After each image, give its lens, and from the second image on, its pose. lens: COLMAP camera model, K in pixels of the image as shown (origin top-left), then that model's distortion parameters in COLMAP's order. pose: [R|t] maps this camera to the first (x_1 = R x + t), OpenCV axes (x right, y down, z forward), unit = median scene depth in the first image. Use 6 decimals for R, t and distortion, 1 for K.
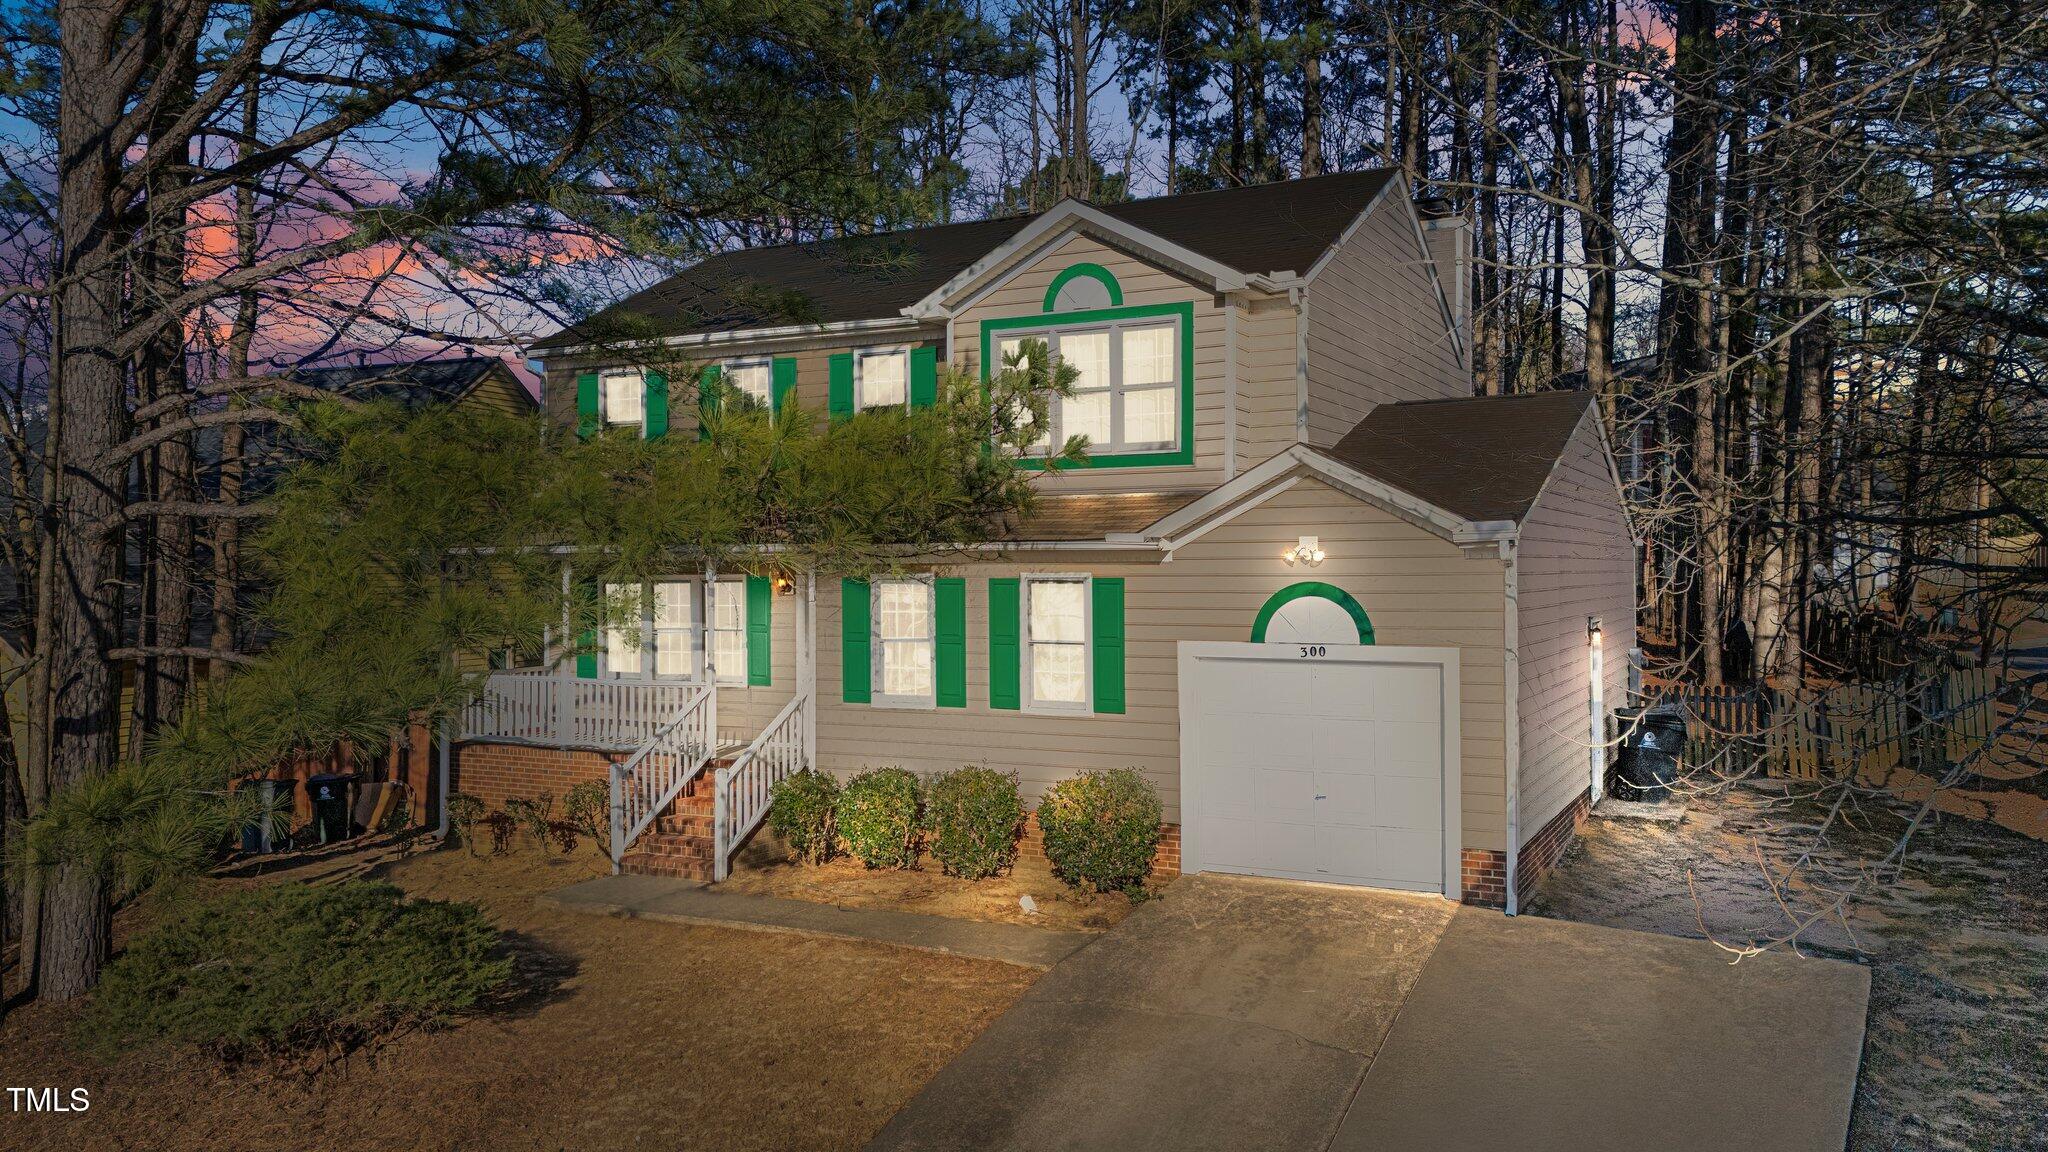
lens RADIAL K [[1526.9, 0, 1024.0], [0, 1526.9, 576.0], [0, 0, 1]] dist [0.008769, 0.002373]
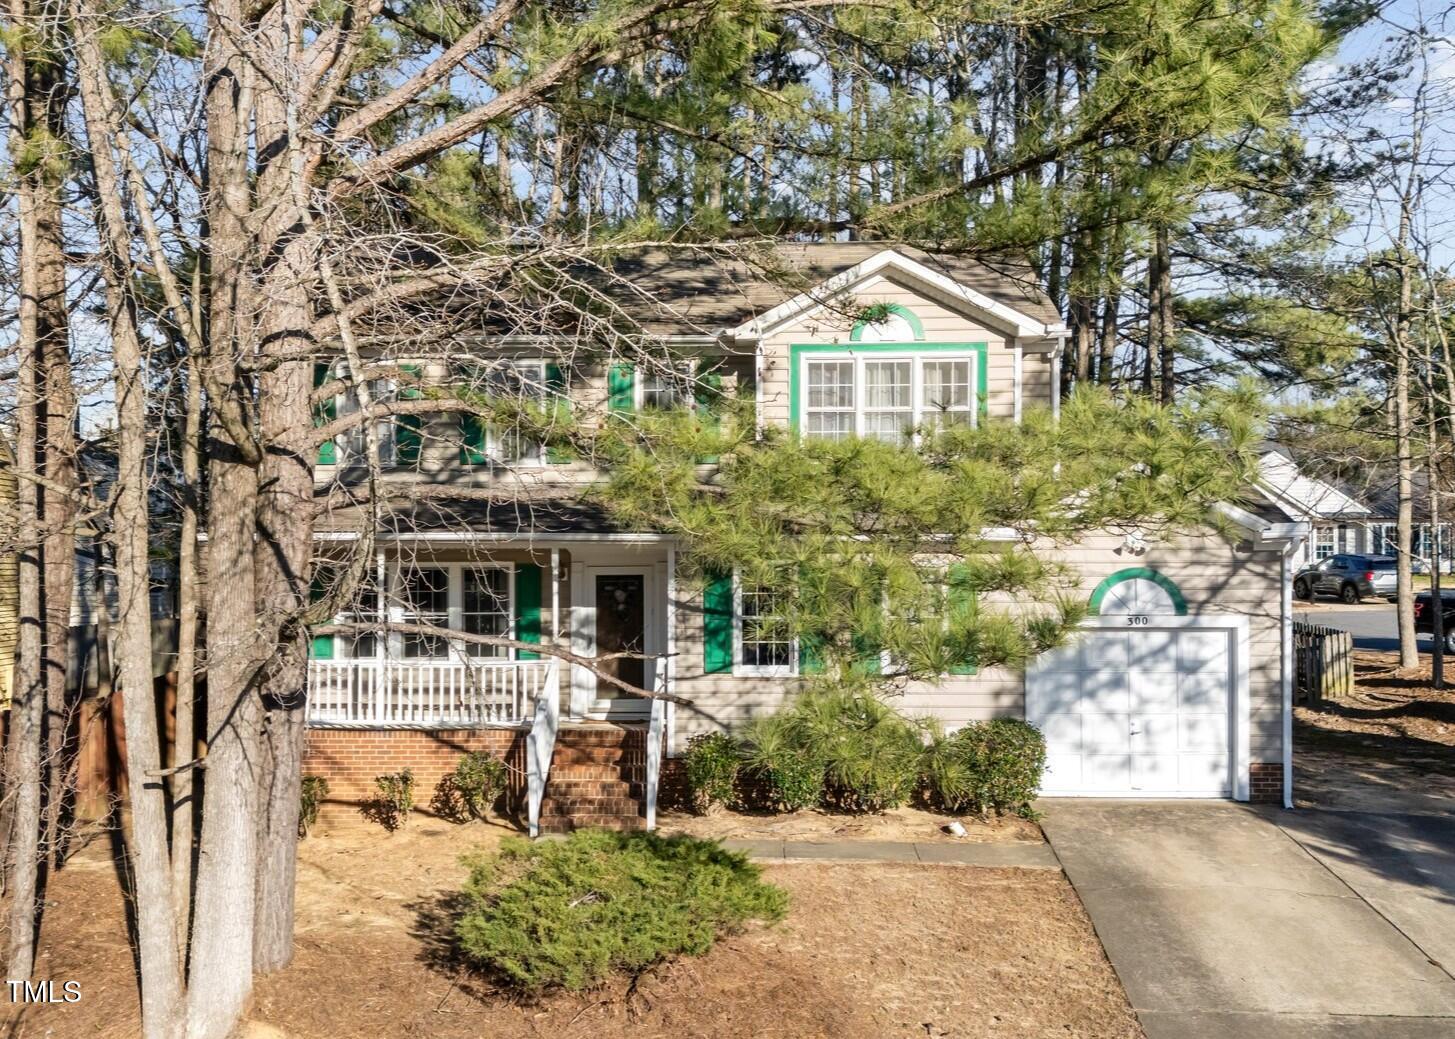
lens RADIAL K [[1525.7, 0, 727.5], [0, 1525.7, 519.5], [0, 0, 1]] dist [-0.003098, -0.006580]
pose [[0.918897, 0.013572, 0.394263, -0.569591], [-0.000318, 0.999433, -0.033662, 0.006861], [-0.394496, 0.030806, 0.918381, -0.051674]]
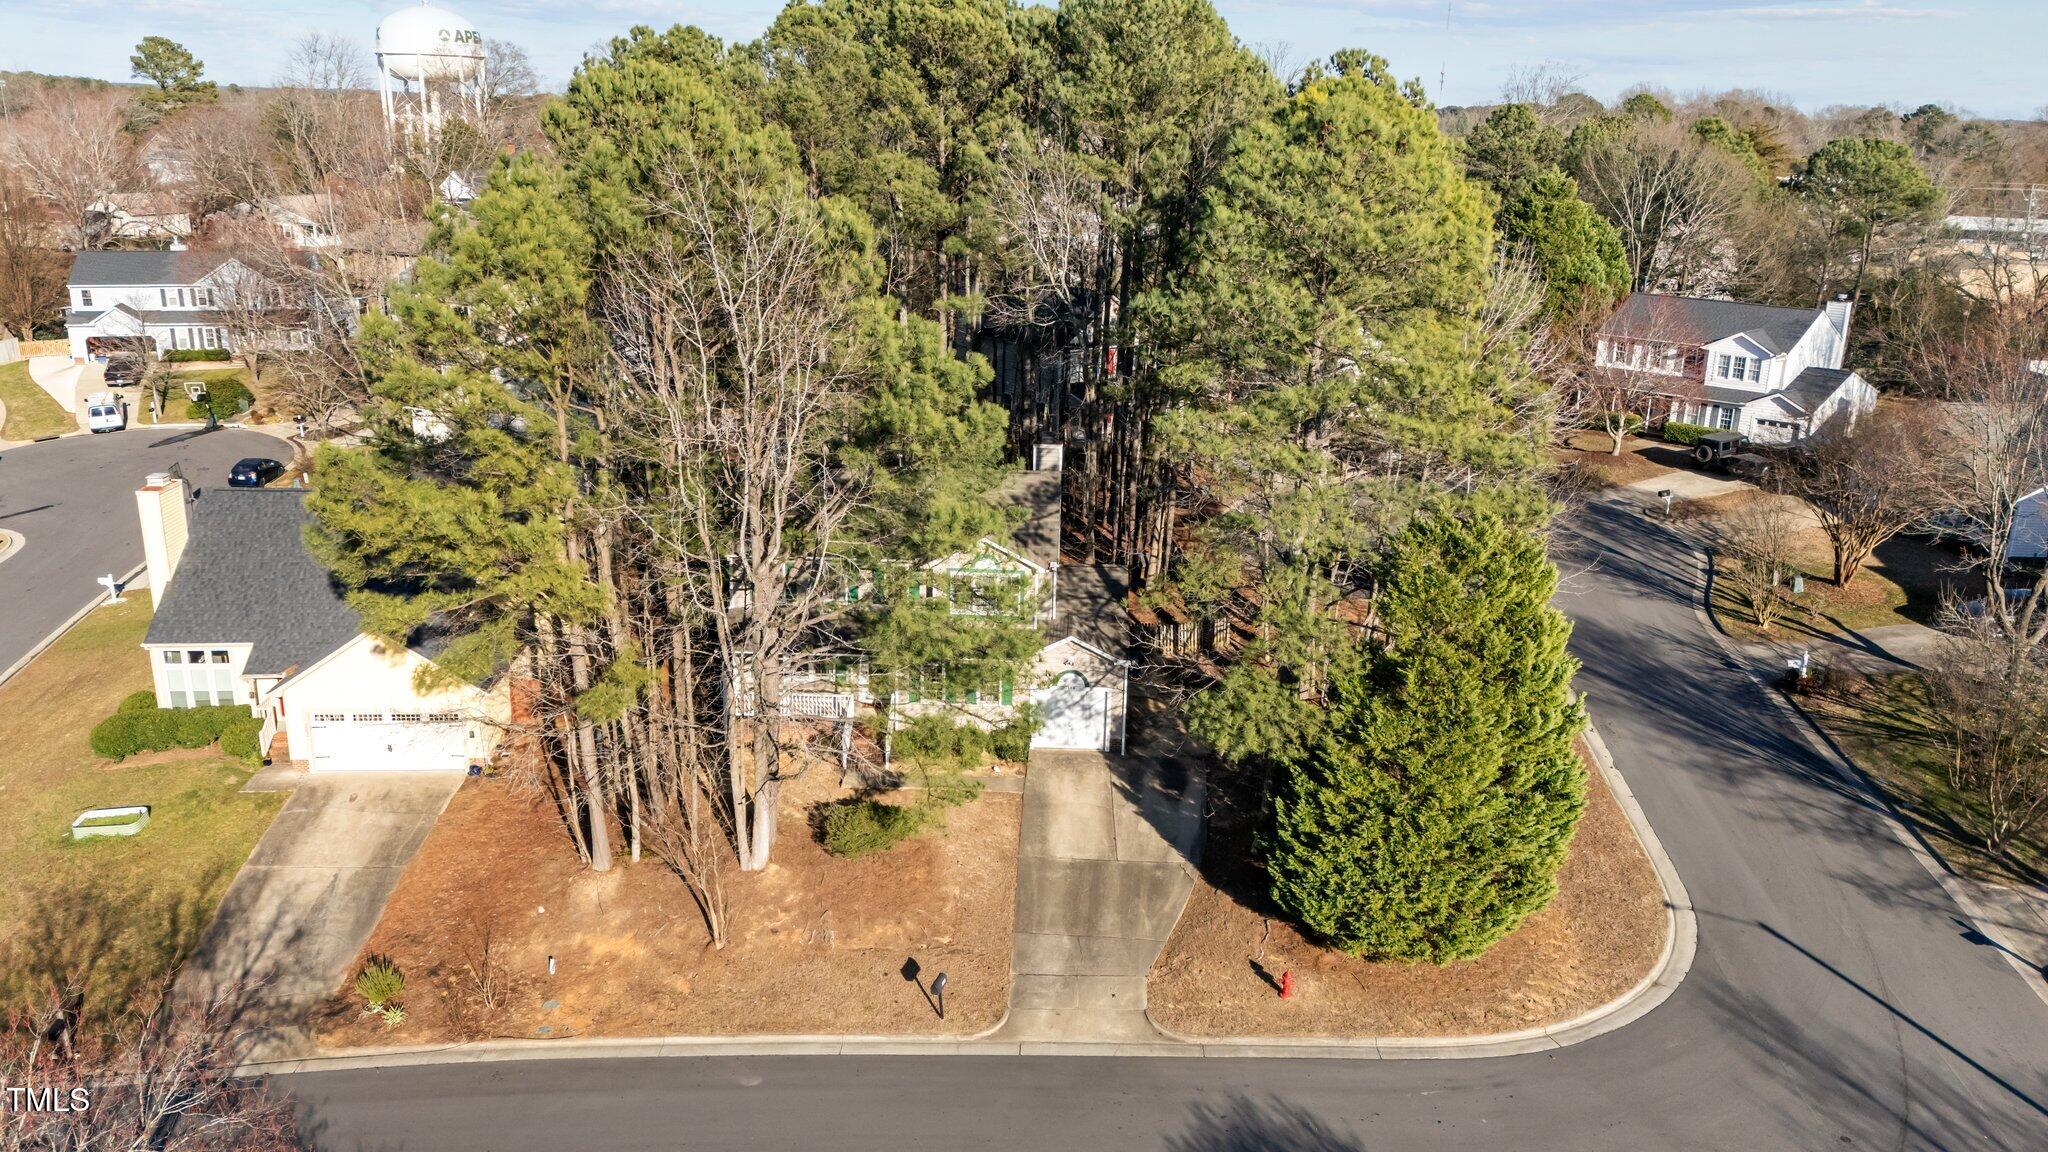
lens RADIAL K [[1526.9, 0, 1024.0], [0, 1526.9, 576.0], [0, 0, 1]] dist [0.008769, 0.002373]
pose [[0.916455, -0.100637, 0.387276, -1.084655], [-0.009982, 0.961805, 0.273553, -1.019400], [-0.400014, -0.254564, 0.880447, -1.731479]]
